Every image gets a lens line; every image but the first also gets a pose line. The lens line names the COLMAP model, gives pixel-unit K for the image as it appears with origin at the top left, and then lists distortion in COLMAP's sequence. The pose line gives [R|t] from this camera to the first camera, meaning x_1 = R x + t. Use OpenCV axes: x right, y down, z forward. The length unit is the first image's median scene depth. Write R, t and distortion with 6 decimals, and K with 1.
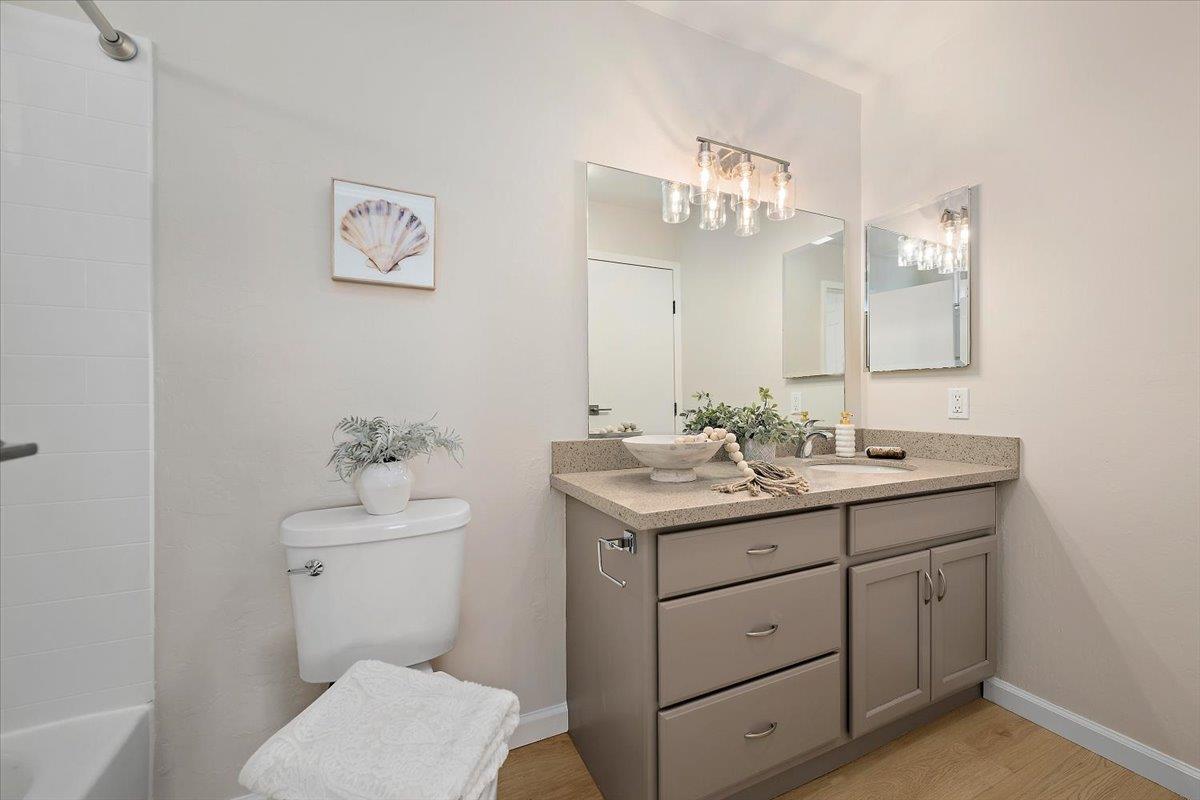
lens RADIAL K [[467.7, 0, 600.0], [0, 467.7, 400.0], [0, 0, 1]] dist [0.001695, 0.000057]
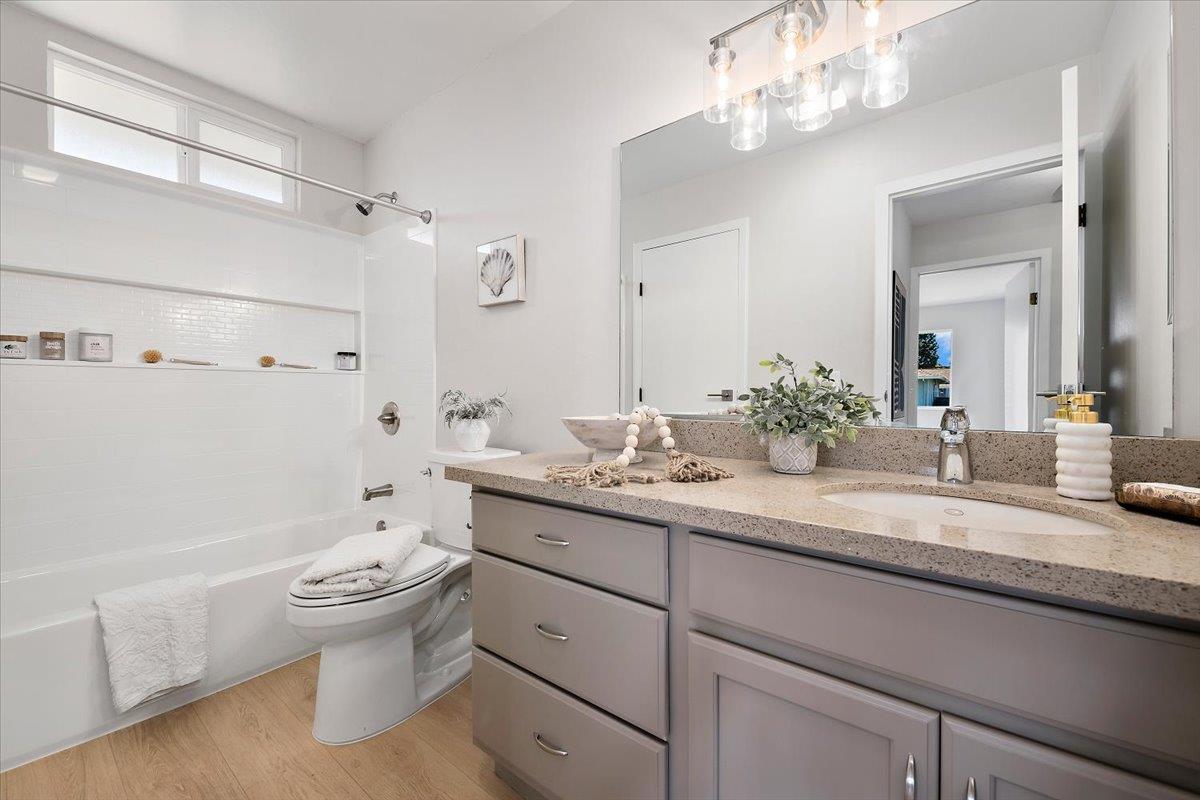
lens RADIAL K [[495.0, 0, 606.3], [0, 495.0, 390.5], [0, 0, 1]] dist [0.001107, -0.000218]
pose [[0.435438, -0.004862, -0.900206, 1.096099], [-0.002967, 0.999972, -0.006836, 0.038566], [0.900214, 0.005648, 0.435411, 0.607857]]
